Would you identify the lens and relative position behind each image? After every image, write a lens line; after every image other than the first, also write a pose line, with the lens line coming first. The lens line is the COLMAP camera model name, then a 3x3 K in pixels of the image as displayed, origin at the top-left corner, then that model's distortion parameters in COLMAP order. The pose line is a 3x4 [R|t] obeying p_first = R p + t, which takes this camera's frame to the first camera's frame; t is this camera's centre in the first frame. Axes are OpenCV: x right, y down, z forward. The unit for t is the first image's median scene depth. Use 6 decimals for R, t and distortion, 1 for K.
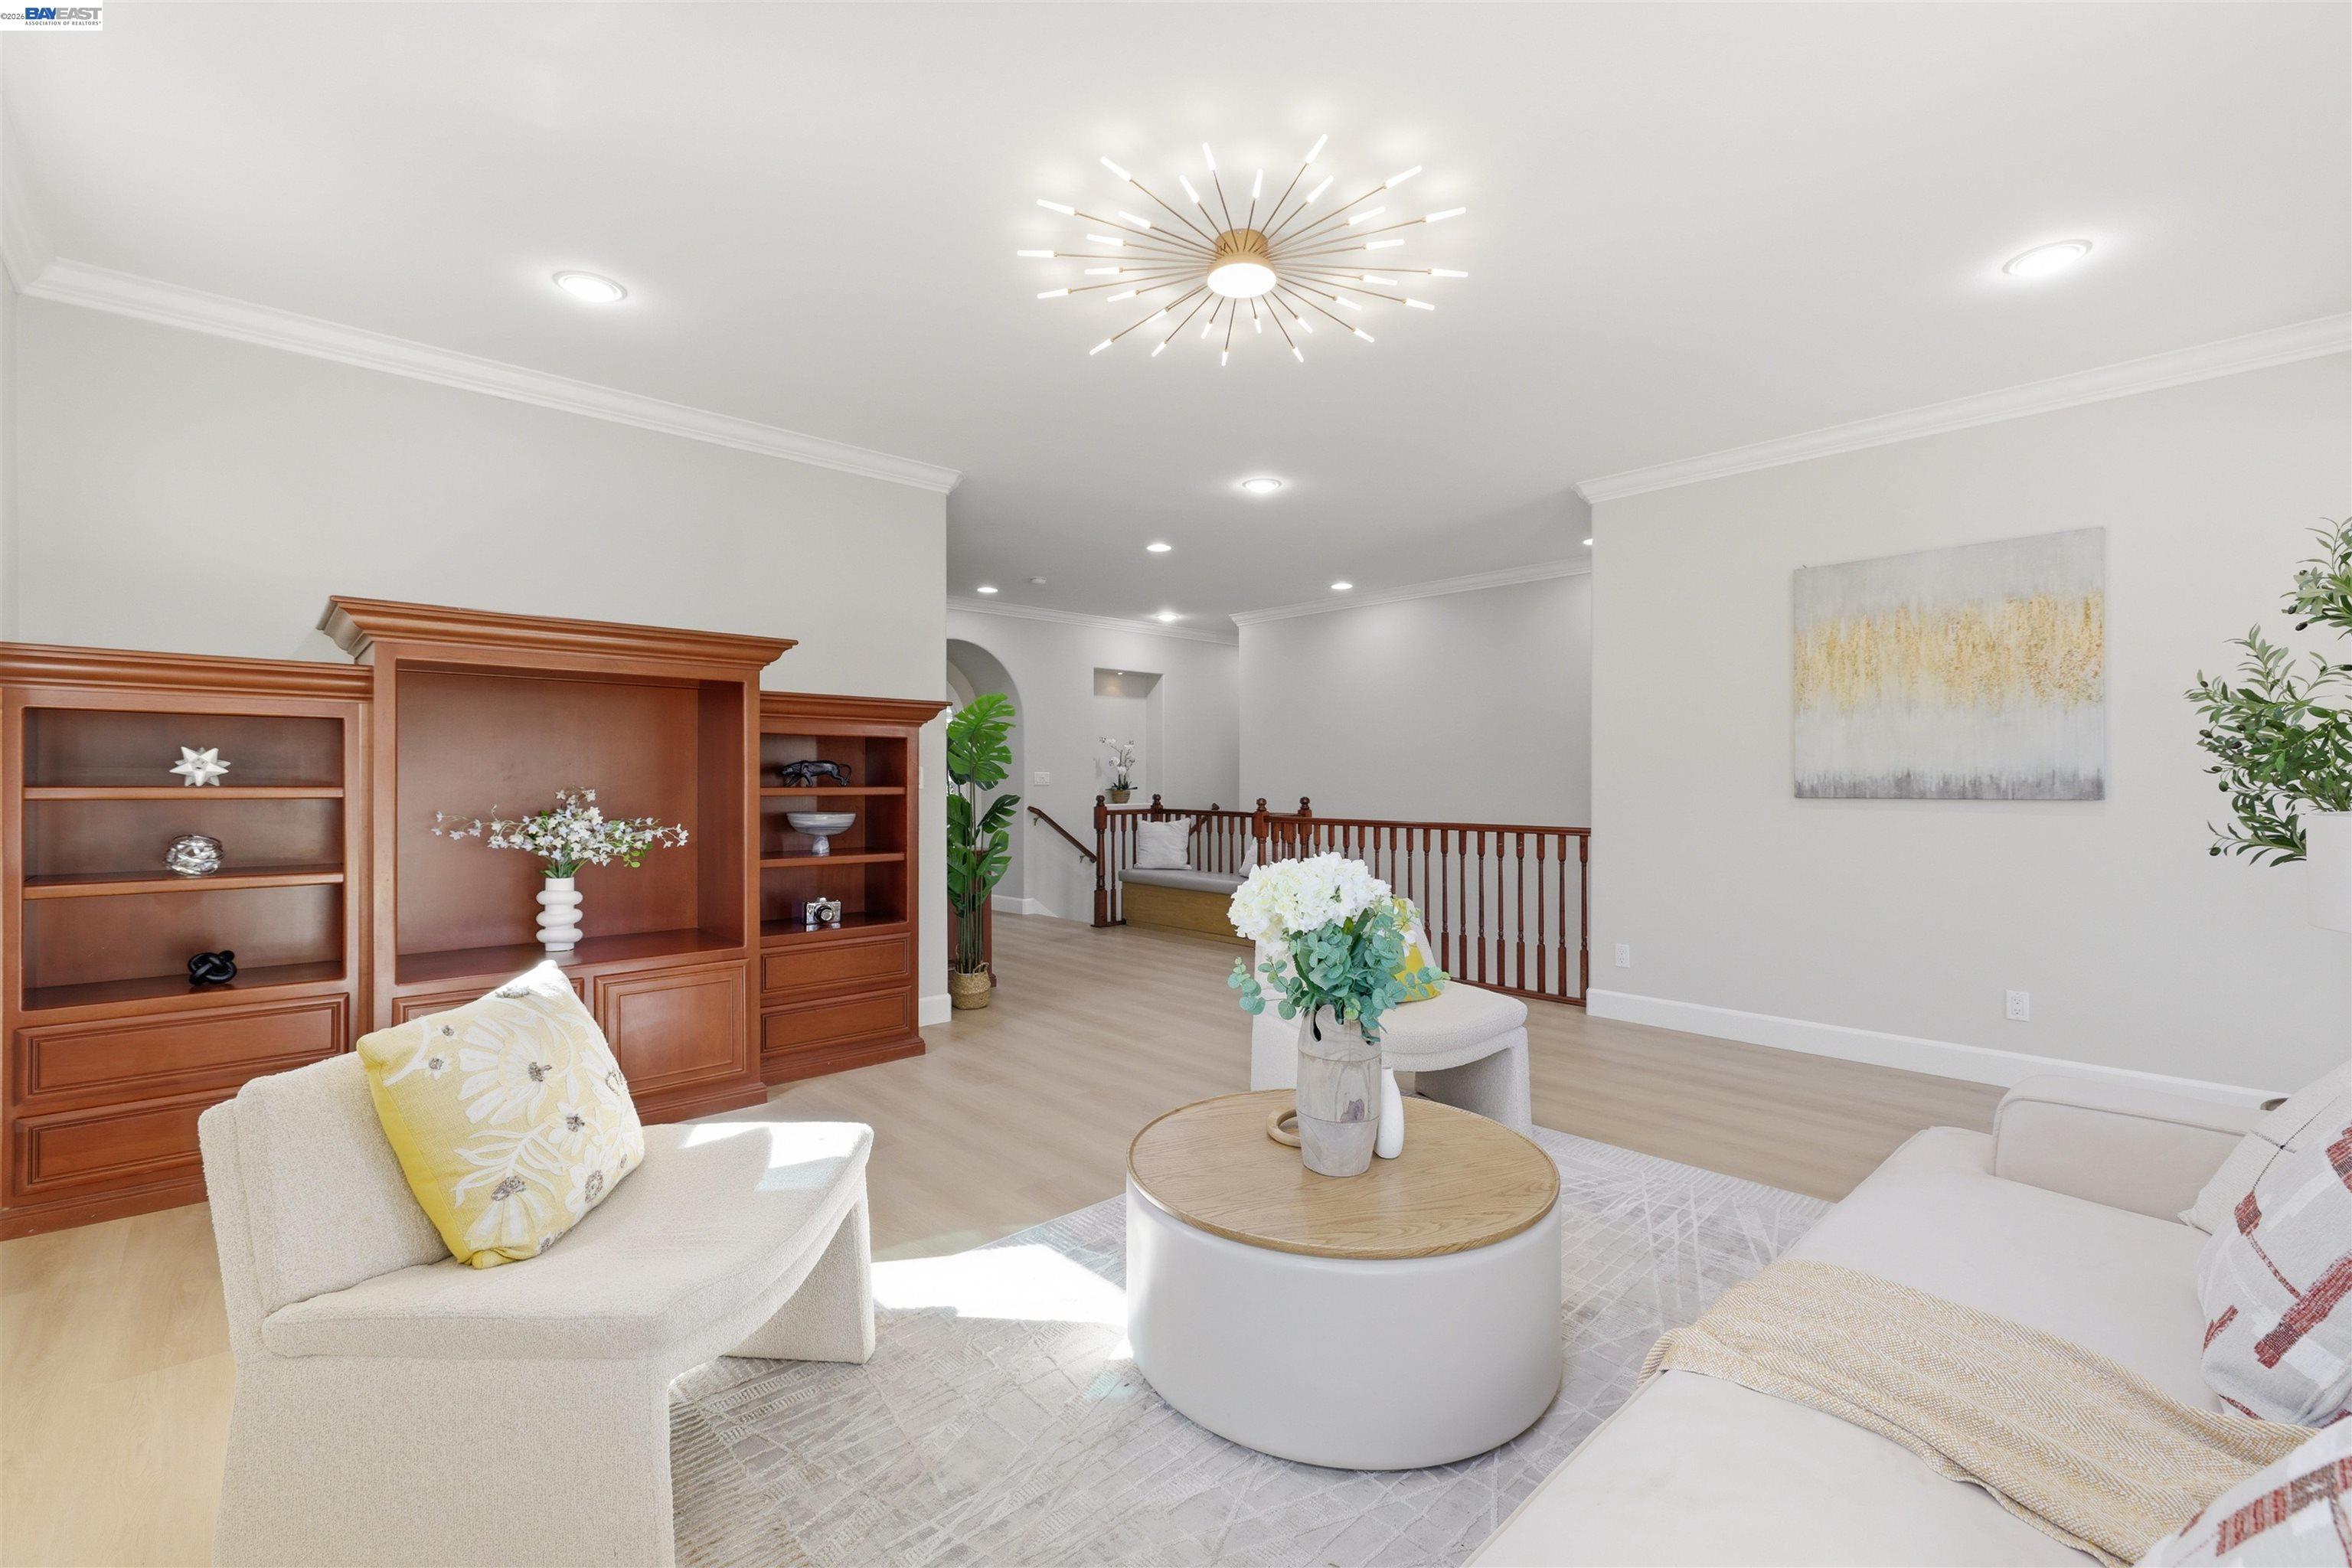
lens RADIAL K [[1002.0, 0, 1186.1], [0, 1002.0, 774.8], [0, 0, 1]] dist [-0.000741, 0.000008]
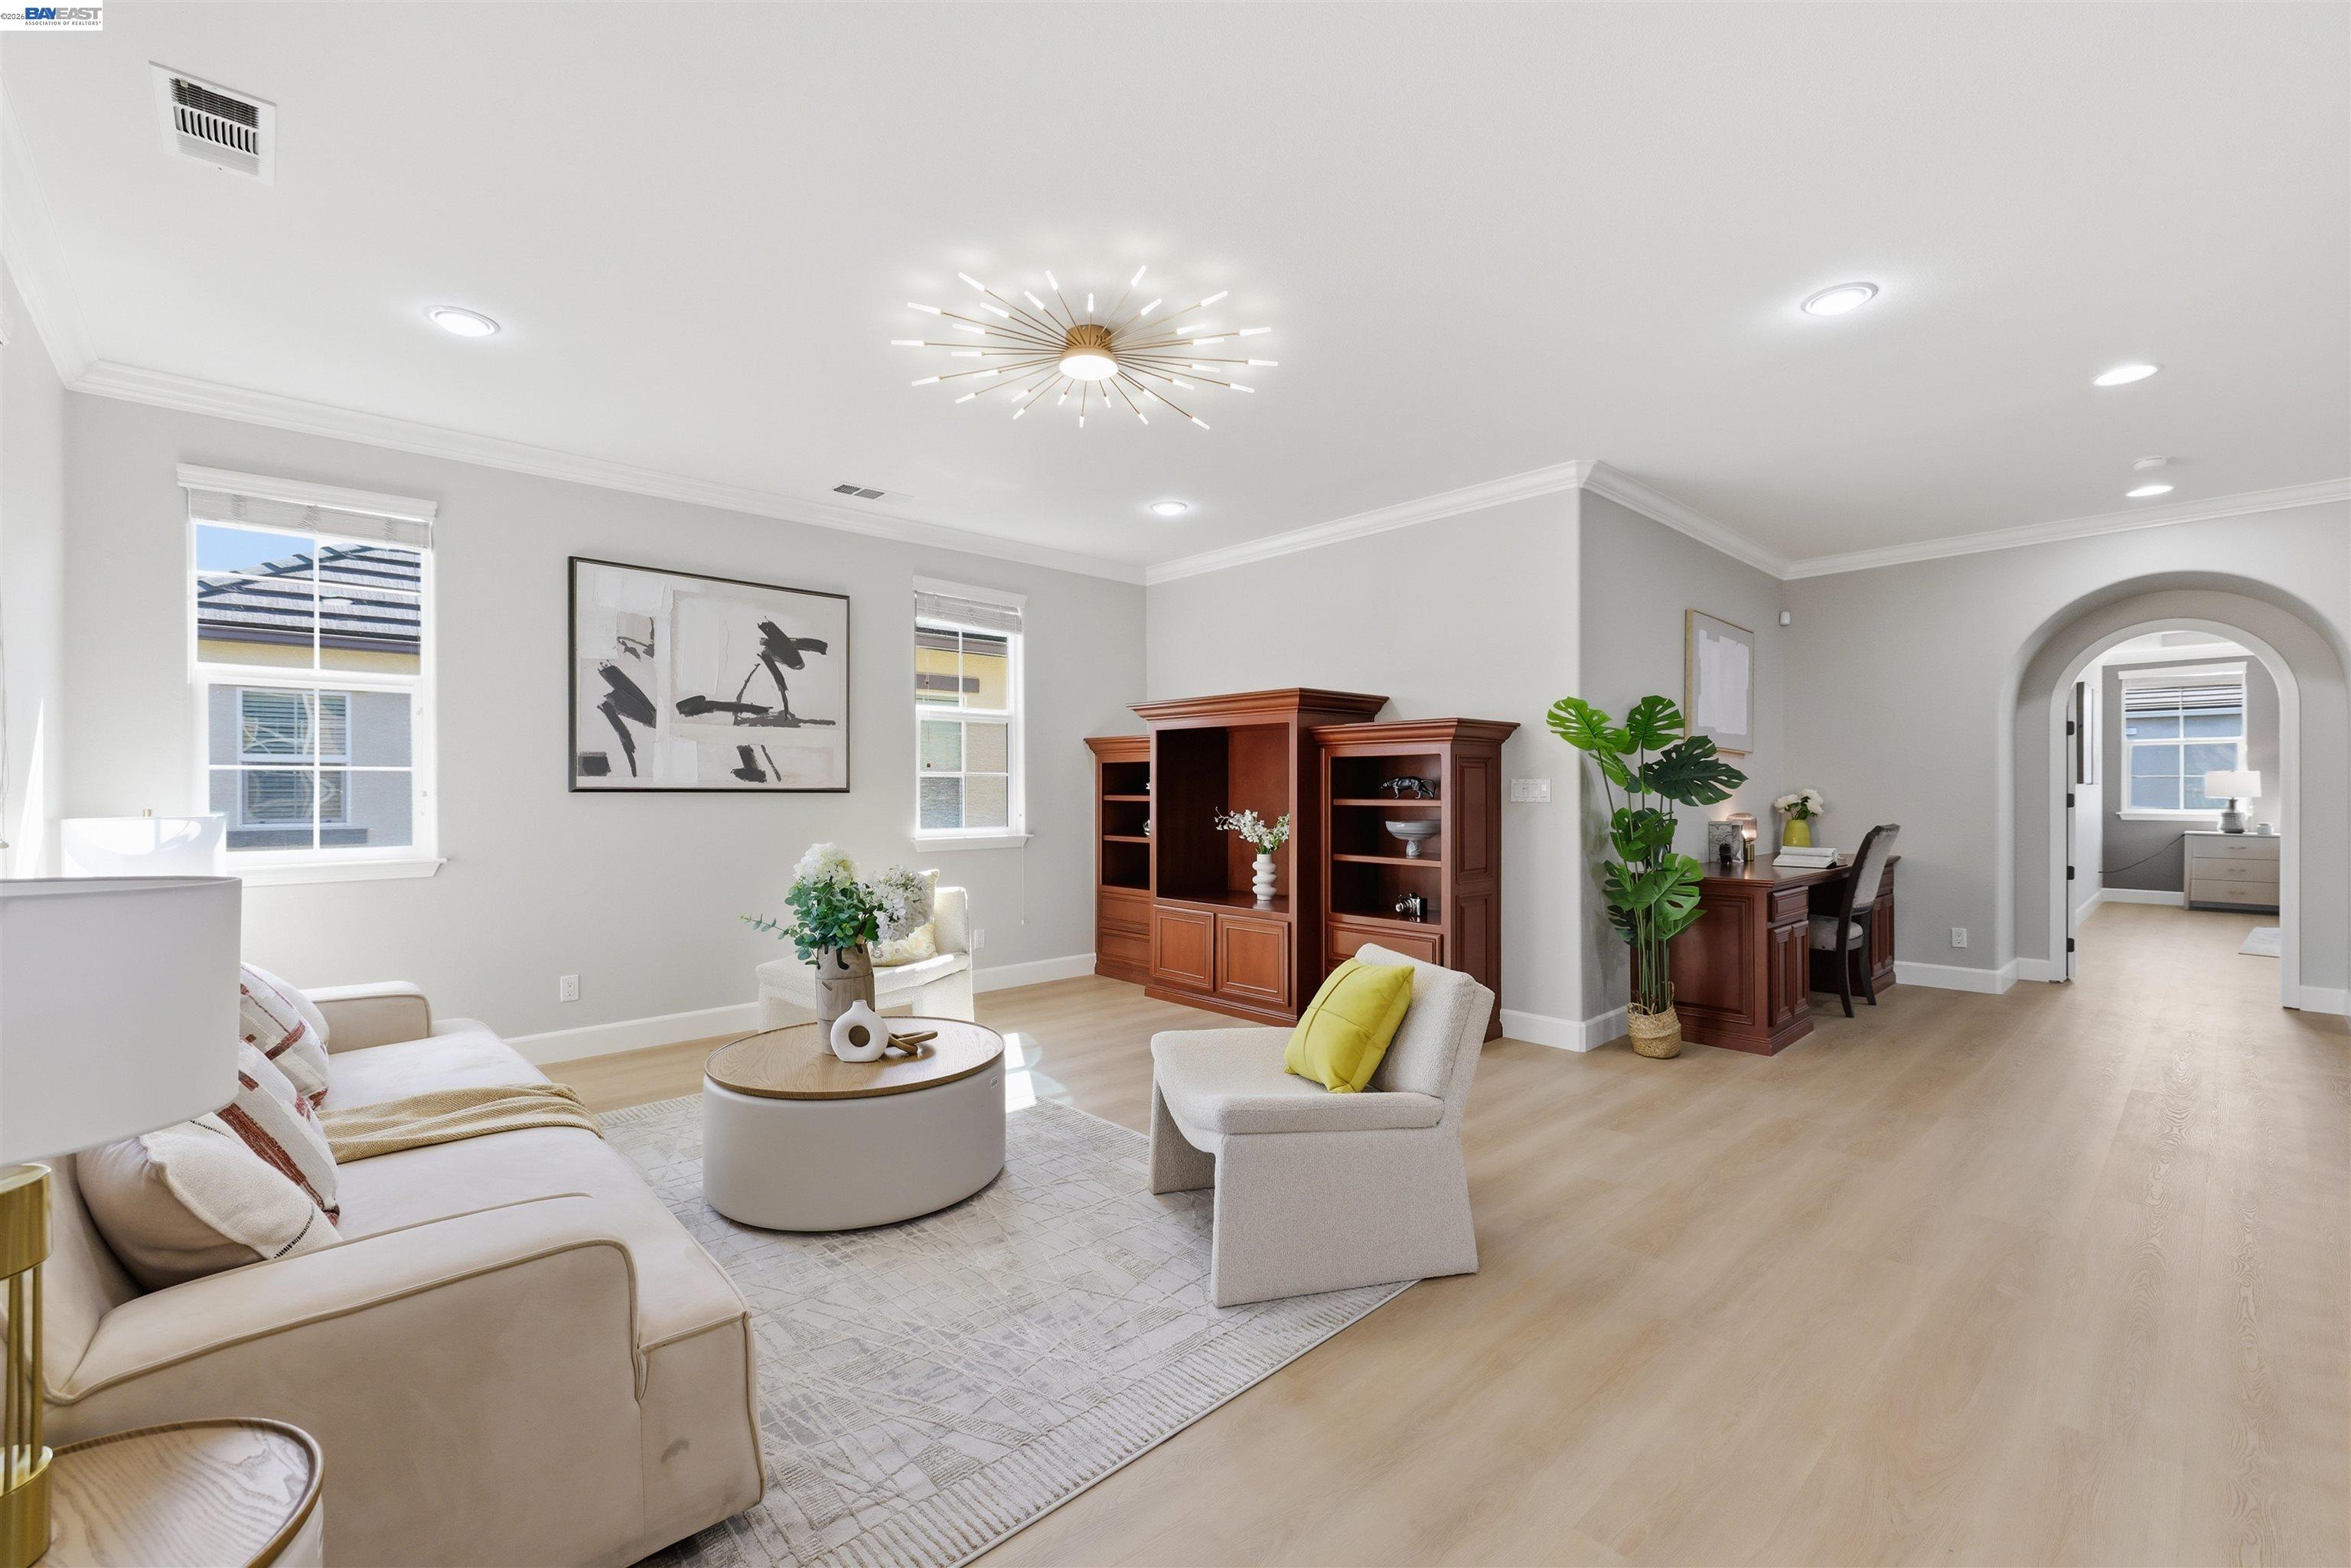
lens RADIAL K [[993.3, 0, 1177.5], [0, 993.3, 785.6], [0, 0, 1]] dist [0.001429, 0.000494]
pose [[0.003516, -0.004624, -0.999983, 0.958676], [0.005662, 0.999973, -0.004604, -0.000171], [0.999978, -0.005646, 0.003542, 0.867849]]
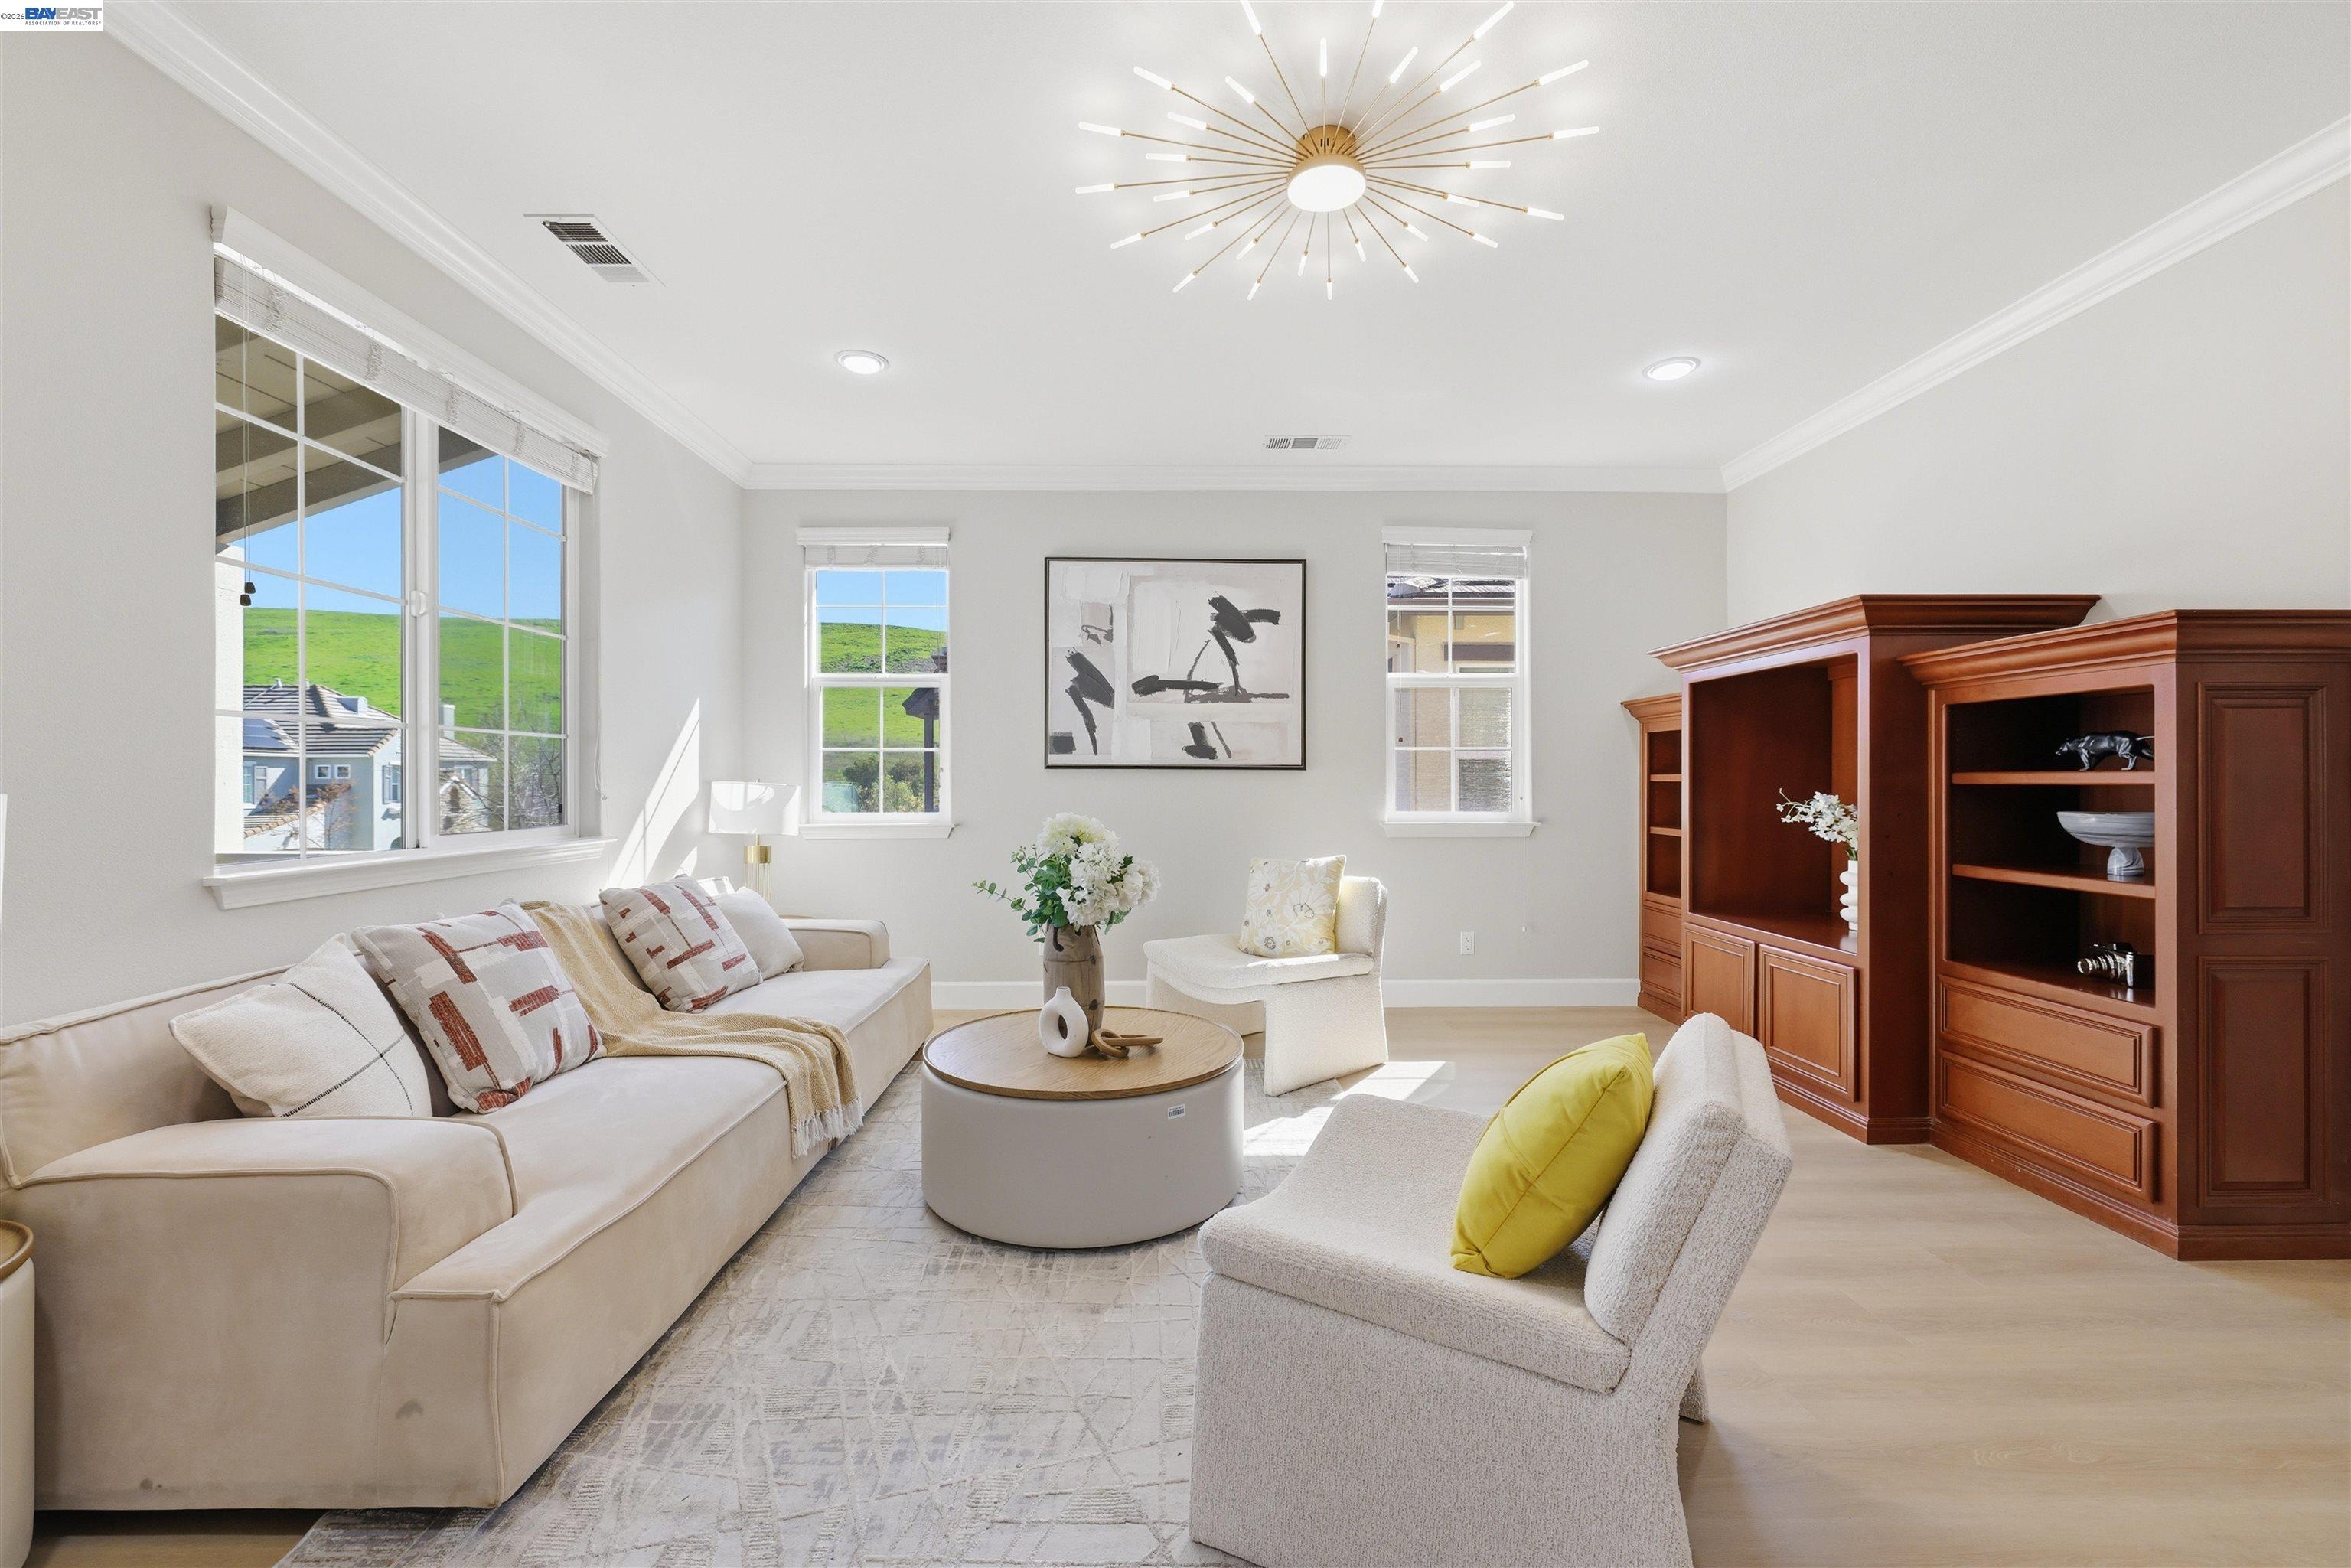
lens RADIAL K [[990.3, 0, 1166.6], [0, 990.3, 777.1], [0, 0, 1]] dist [0.000447, 0.000213]
pose [[-0.667171, -0.005505, -0.744884, 0.625918], [0.002221, 0.999954, -0.009380, 0.023542], [0.744901, -0.007913, -0.667128, 1.164321]]
